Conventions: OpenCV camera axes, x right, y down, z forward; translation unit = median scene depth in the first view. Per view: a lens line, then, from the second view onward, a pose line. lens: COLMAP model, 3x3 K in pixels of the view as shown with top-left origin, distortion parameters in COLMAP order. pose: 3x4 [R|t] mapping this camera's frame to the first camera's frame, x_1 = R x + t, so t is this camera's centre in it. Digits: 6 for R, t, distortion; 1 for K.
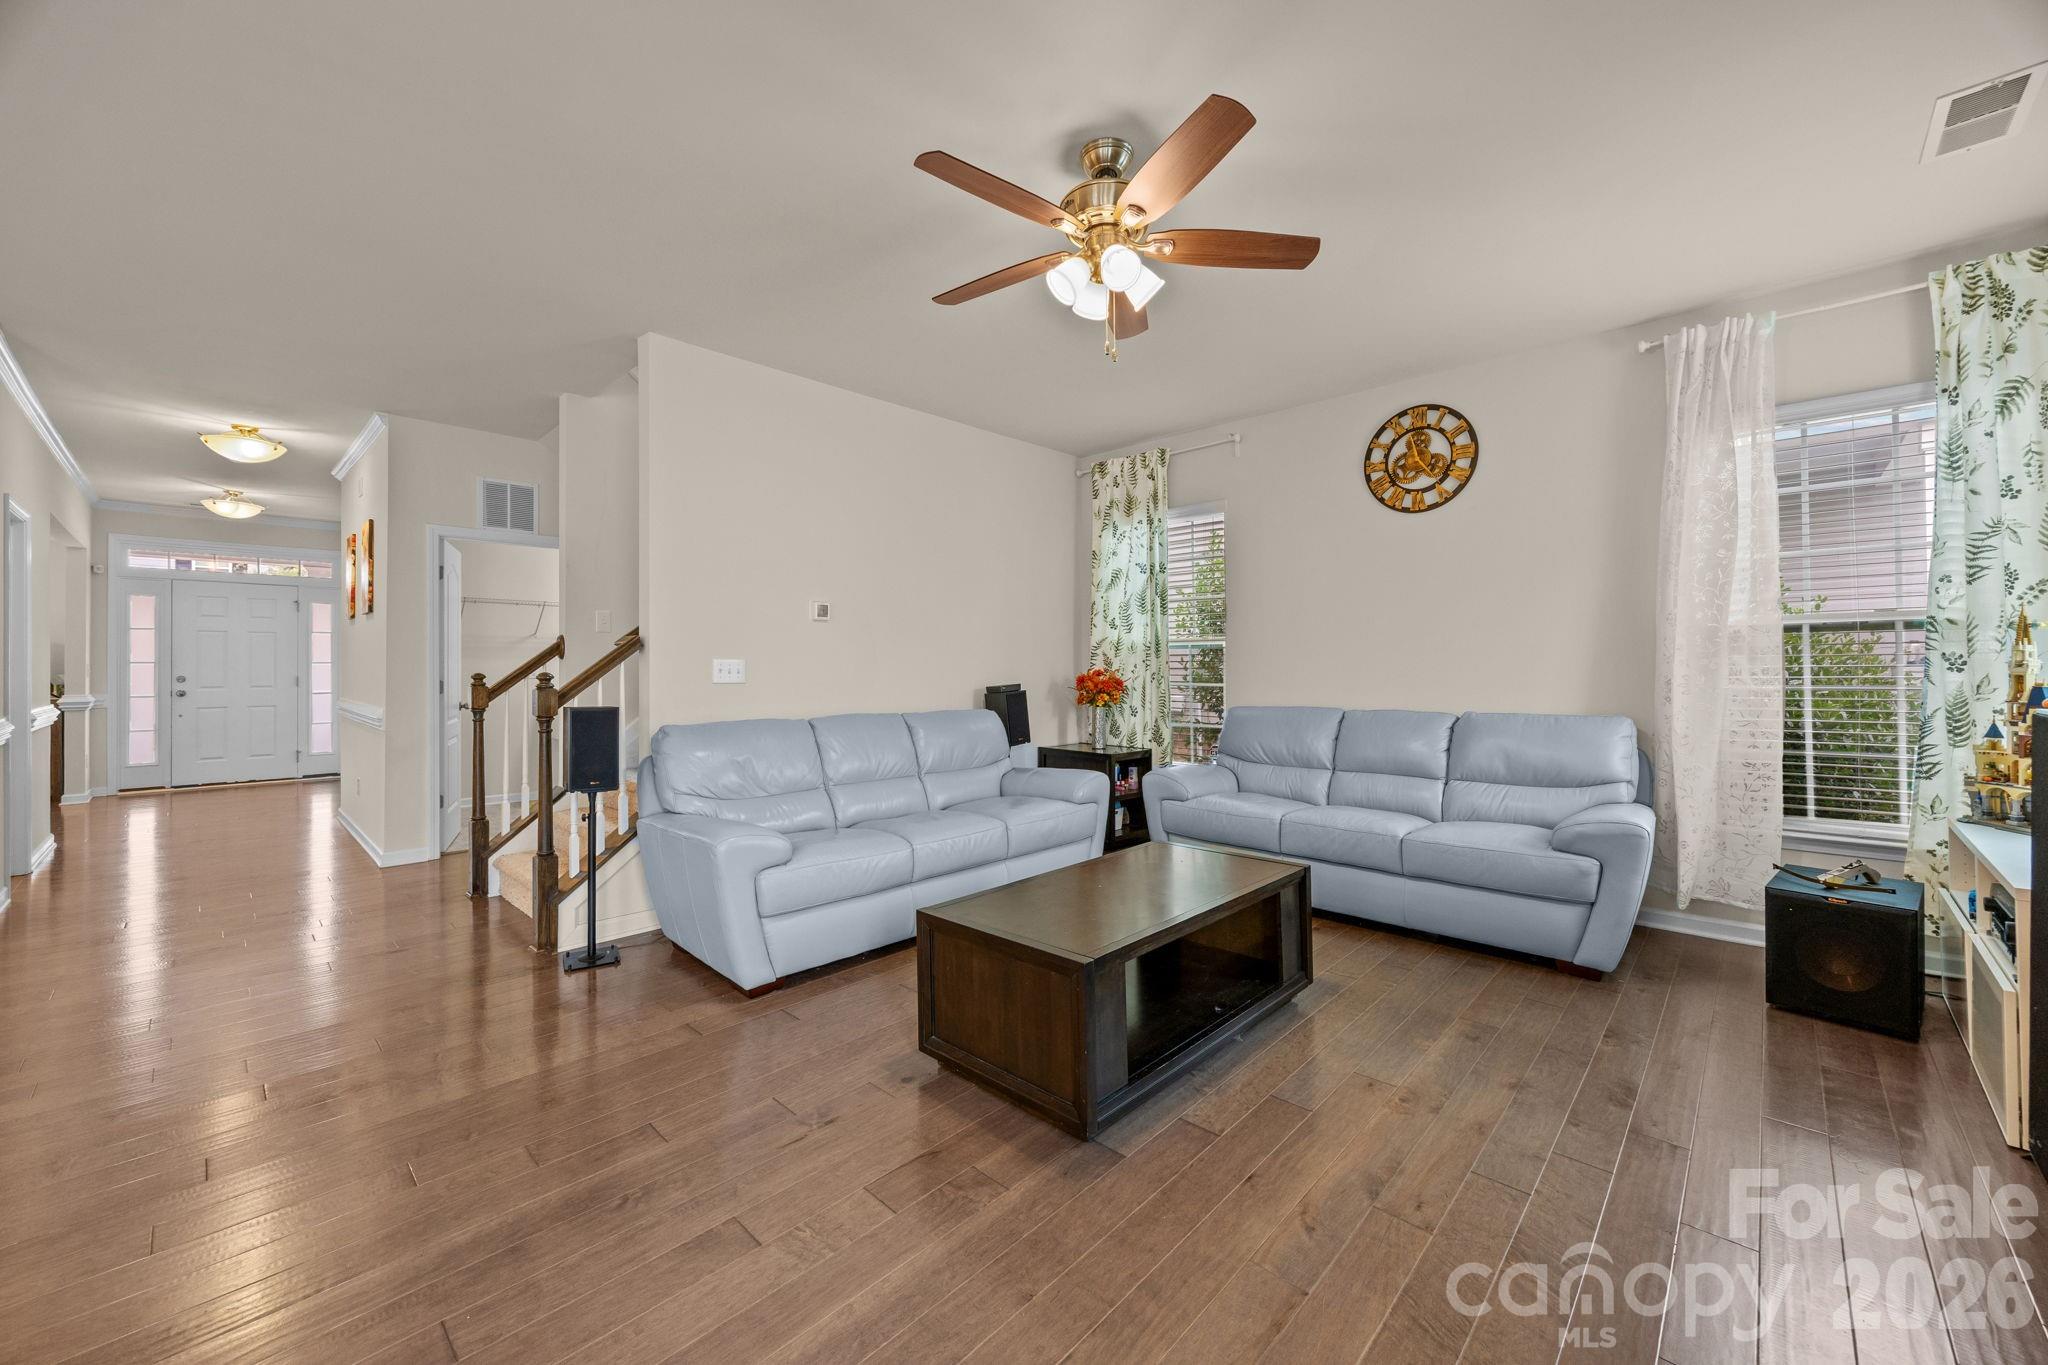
lens RADIAL K [[783.6, 0, 1031.1], [0, 783.6, 658.5], [0, 0, 1]] dist [-0.003320, 0.000428]
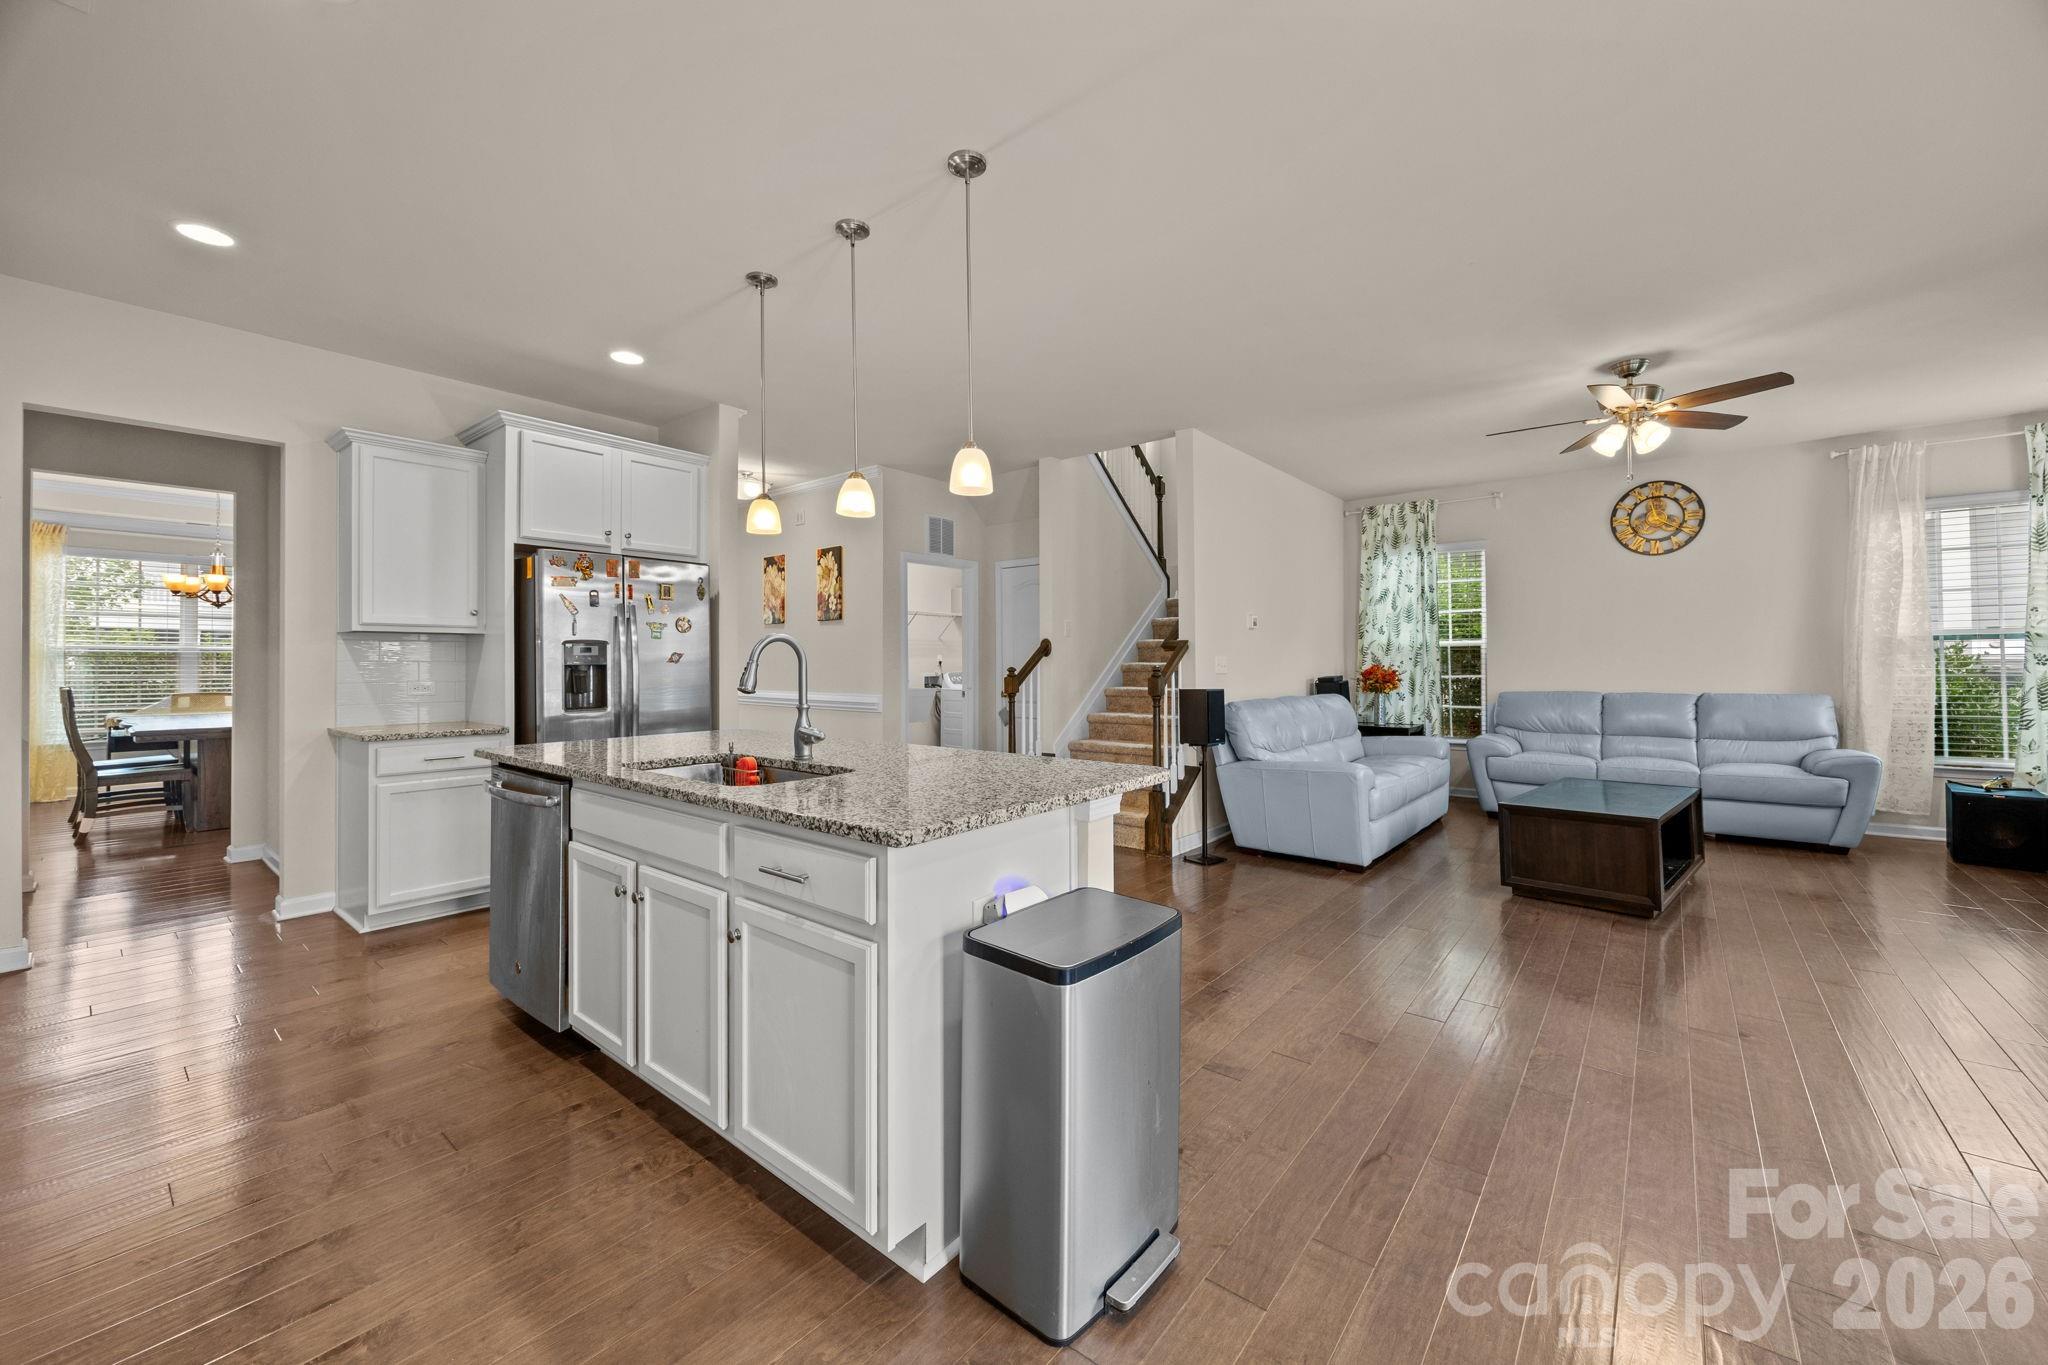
lens RADIAL K [[783.6, 0, 1040.0], [0, 783.6, 651.8], [0, 0, 1]] dist [-0.003320, 0.000428]
pose [[0.996866, 0.001132, 0.079105, -0.761786], [-0.000659, 0.999982, -0.005999, 0.000260], [-0.079110, 0.005928, 0.996848, -0.348346]]
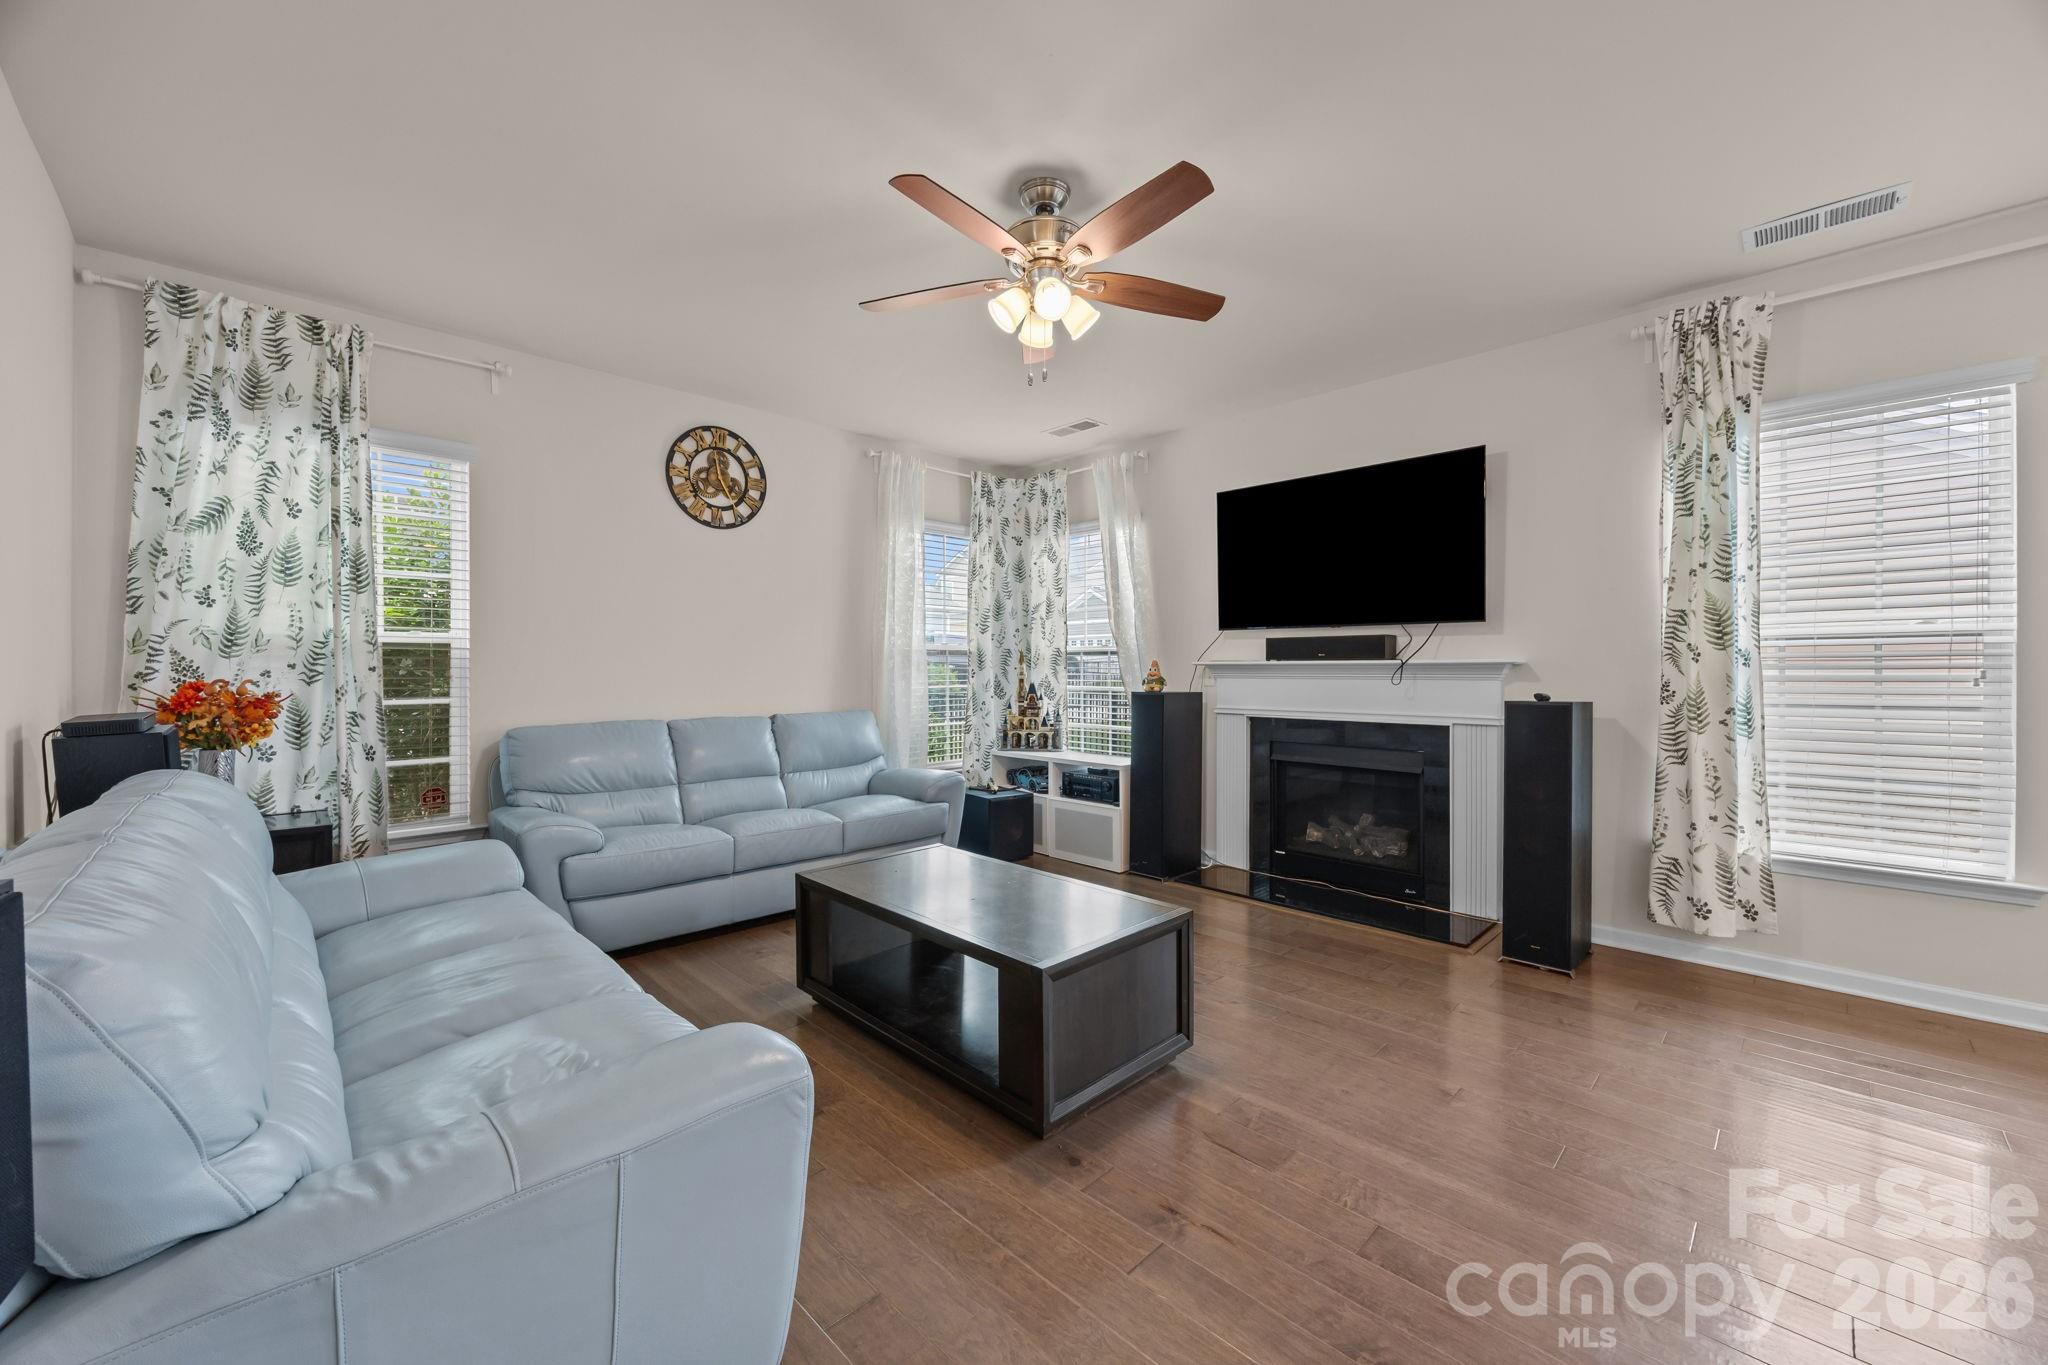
lens RADIAL K [[783.6, 0, 1018.7], [0, 783.6, 671.8], [0, 0, 1]] dist [-0.003320, 0.000428]
pose [[0.041551, 0.002522, 0.999133, -0.549817], [-0.009327, 0.999954, -0.002137, 0.004816], [-0.999093, -0.009230, 0.041572, 0.560169]]
